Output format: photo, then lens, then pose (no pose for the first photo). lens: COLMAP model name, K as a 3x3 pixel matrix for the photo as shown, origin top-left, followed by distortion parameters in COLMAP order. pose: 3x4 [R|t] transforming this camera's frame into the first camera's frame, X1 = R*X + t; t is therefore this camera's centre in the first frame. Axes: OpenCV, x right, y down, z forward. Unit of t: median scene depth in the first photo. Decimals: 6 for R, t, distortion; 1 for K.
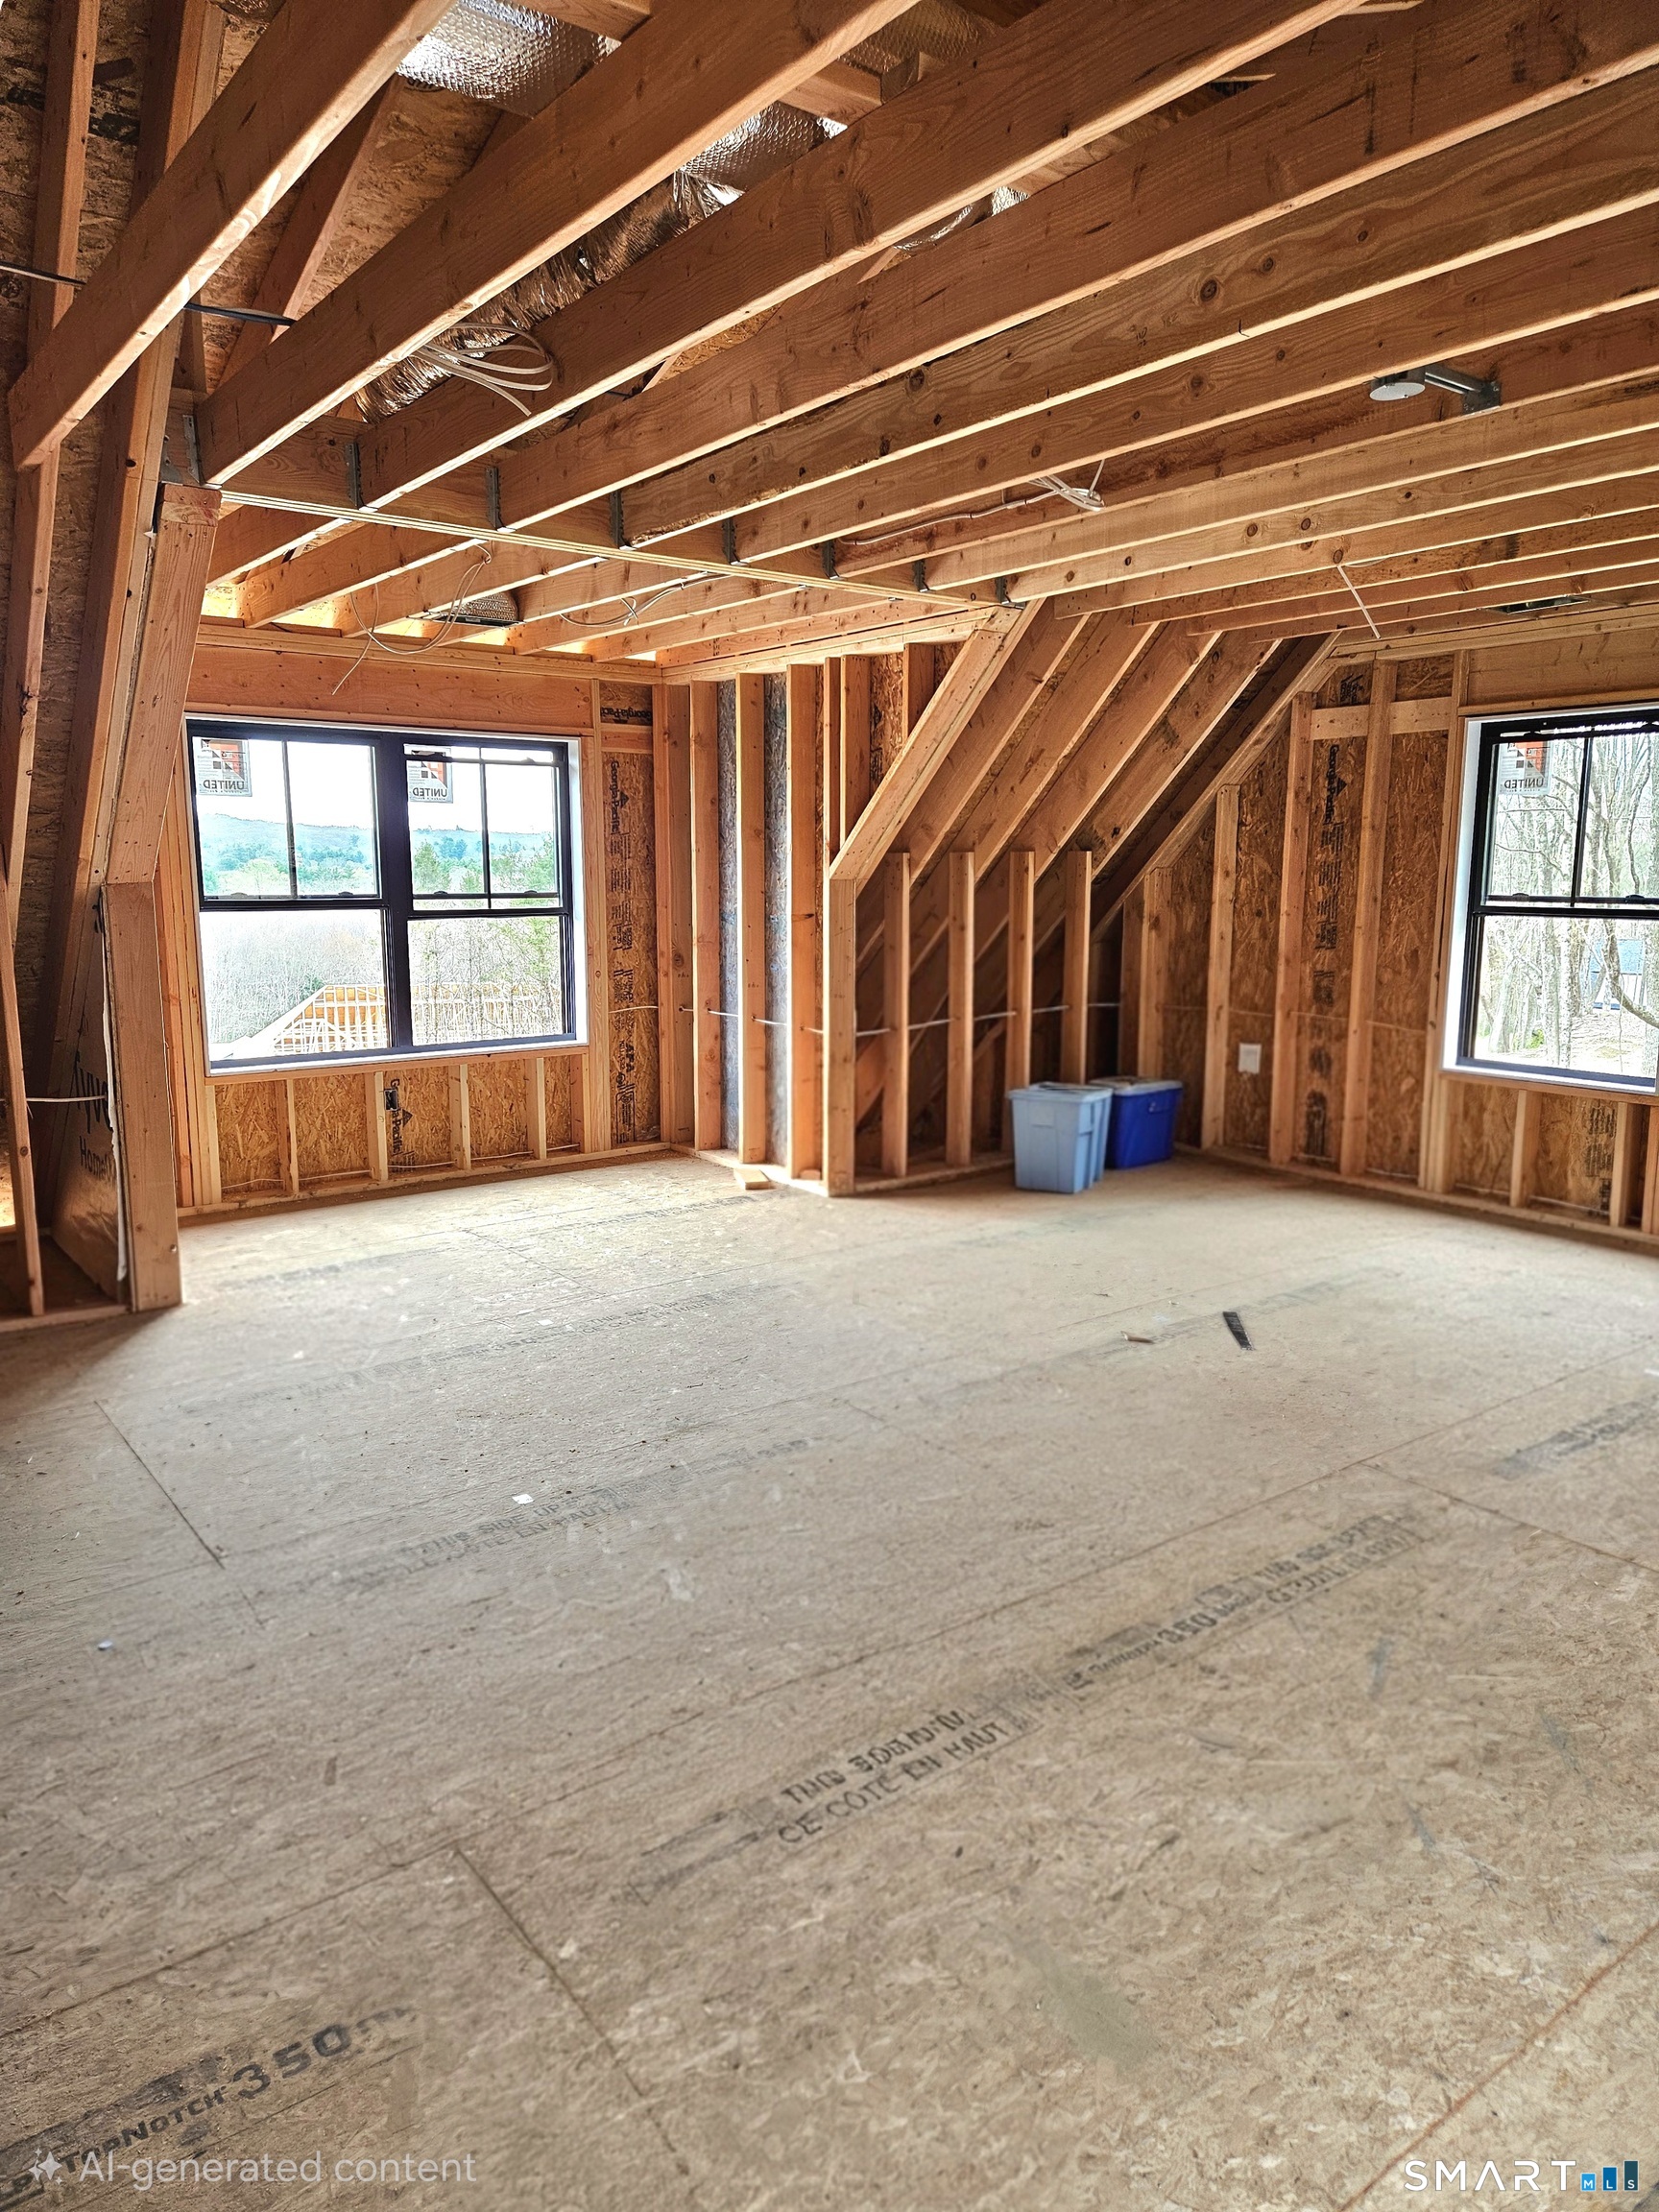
lens RADIAL K [[1492.2, 0, 824.0], [0, 1492.2, 1054.2], [0, 0, 1]] dist [0.079553, -0.071631]
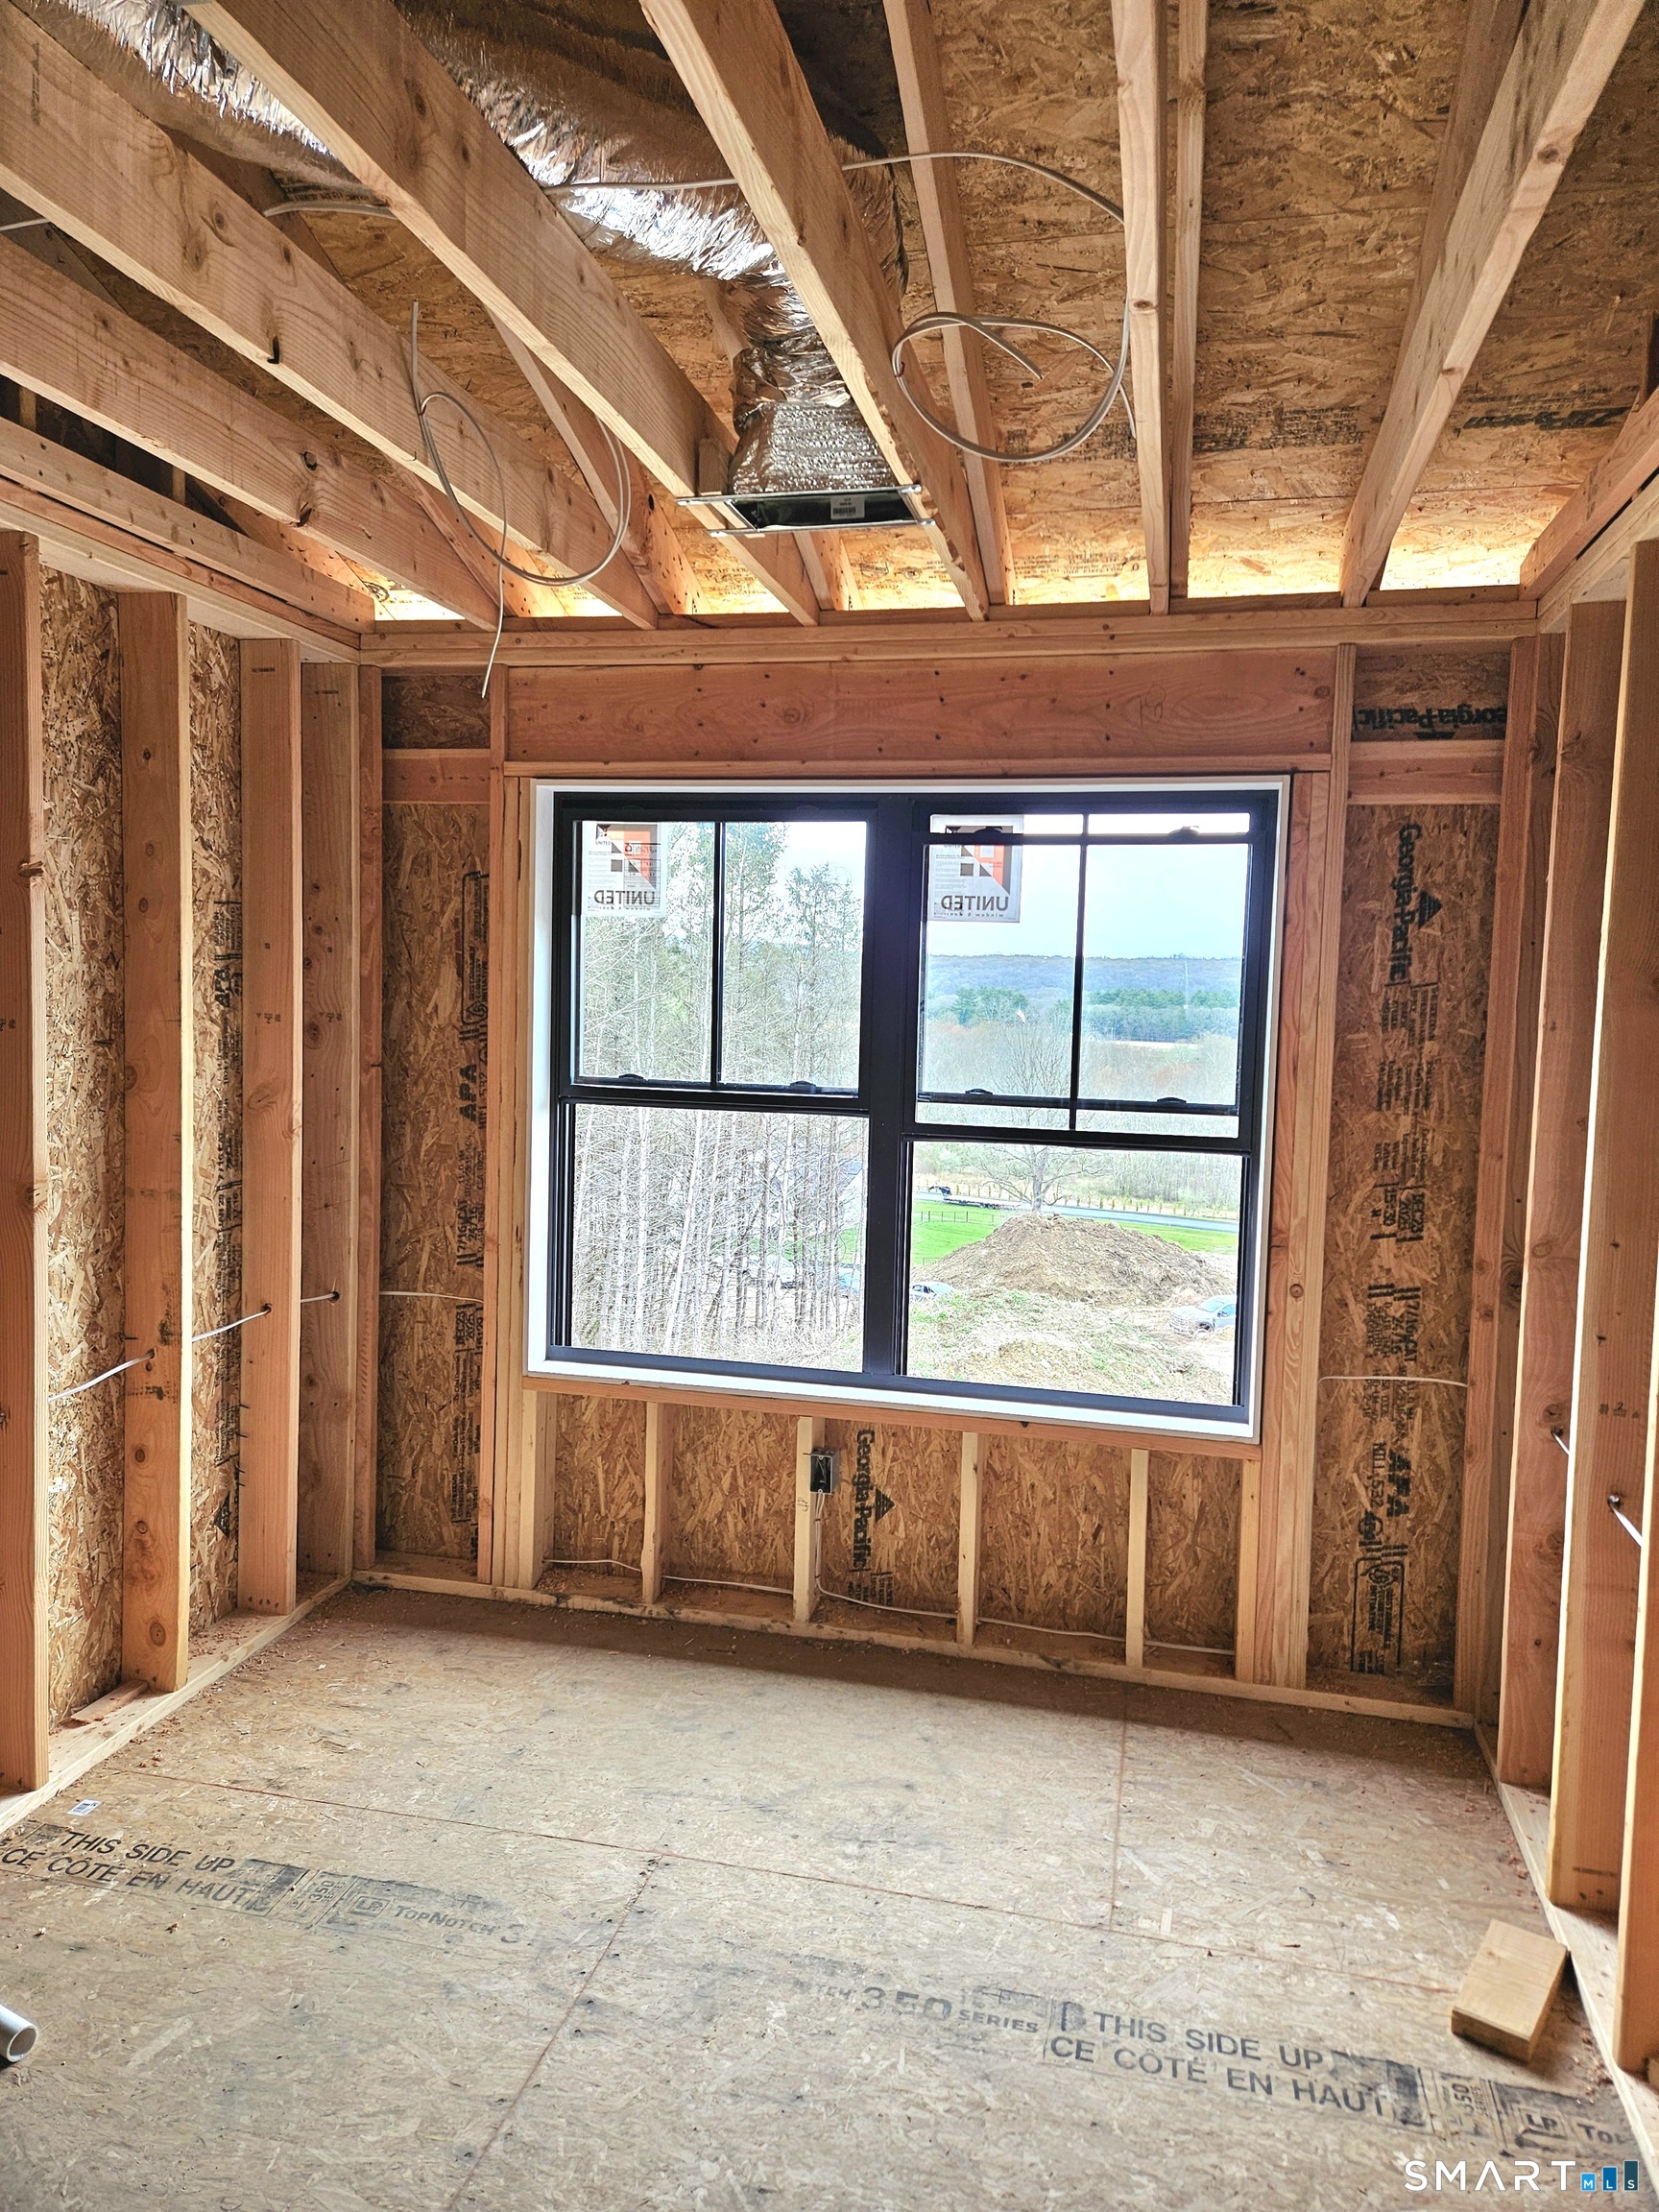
lens RADIAL K [[1492.2, 0, 824.0], [0, 1492.2, 1054.2], [0, 0, 1]] dist [0.079553, -0.071631]
pose [[0.632769, 0.060089, -0.772005, 0.111242], [-0.122365, 0.992217, -0.023067, -0.102508], [0.764611, 0.109063, 0.635197, 0.629804]]
